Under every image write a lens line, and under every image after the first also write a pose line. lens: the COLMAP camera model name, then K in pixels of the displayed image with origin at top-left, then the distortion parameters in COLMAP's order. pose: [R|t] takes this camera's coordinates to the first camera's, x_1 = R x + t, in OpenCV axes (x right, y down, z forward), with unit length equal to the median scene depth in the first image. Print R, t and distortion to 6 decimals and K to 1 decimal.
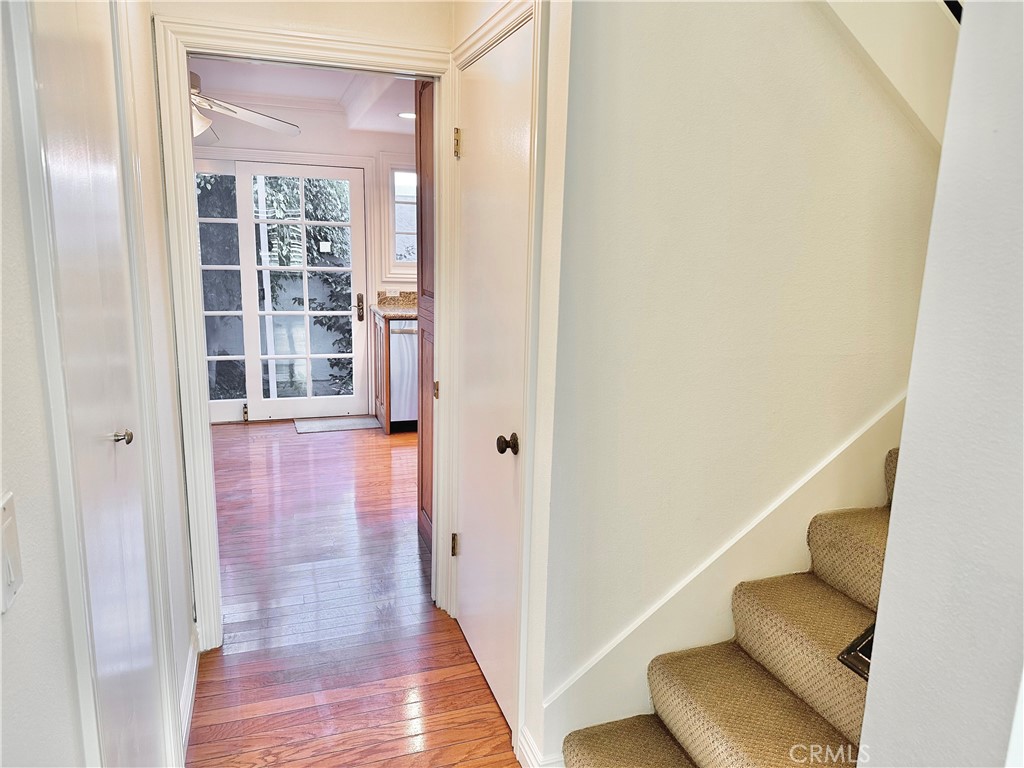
lens RADIAL K [[730.3, 0, 519.2], [0, 730.3, 384.2], [0, 0, 1]] dist [0.020279, -0.001099]
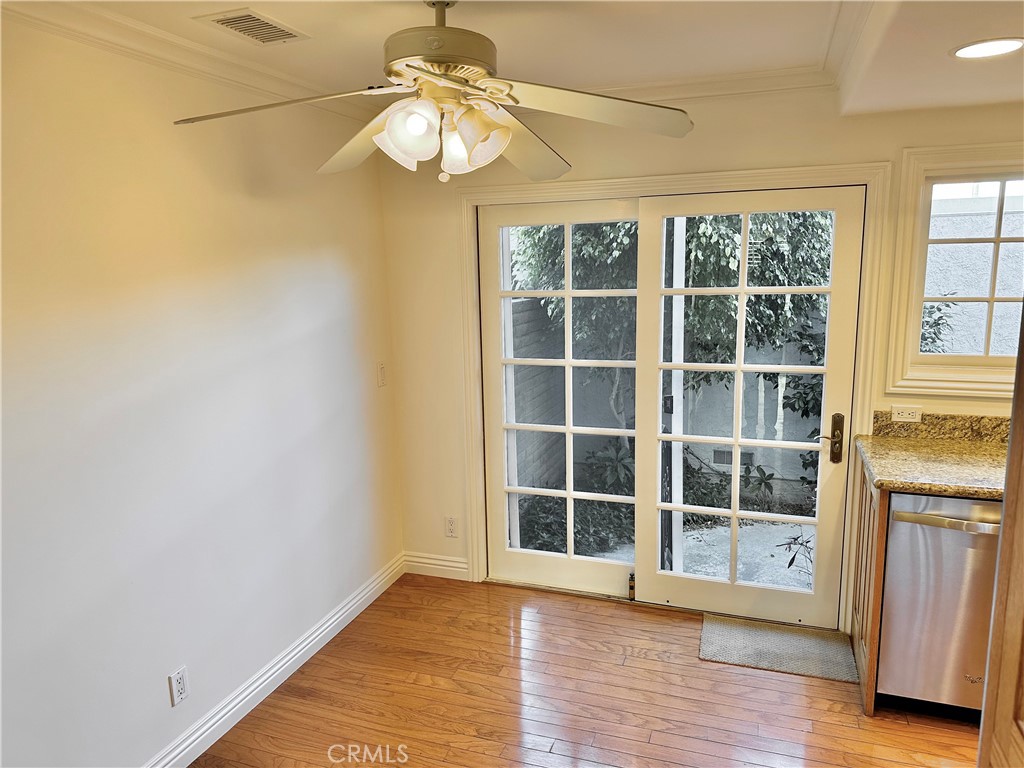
lens RADIAL K [[730.3, 0, 511.6], [0, 730.3, 394.1], [0, 0, 1]] dist [0.020279, -0.001099]
pose [[0.783388, 0.070862, -0.617481, -0.071504], [-0.081812, 0.996592, 0.010575, -0.123949], [0.616125, 0.042233, 0.786515, 0.416266]]
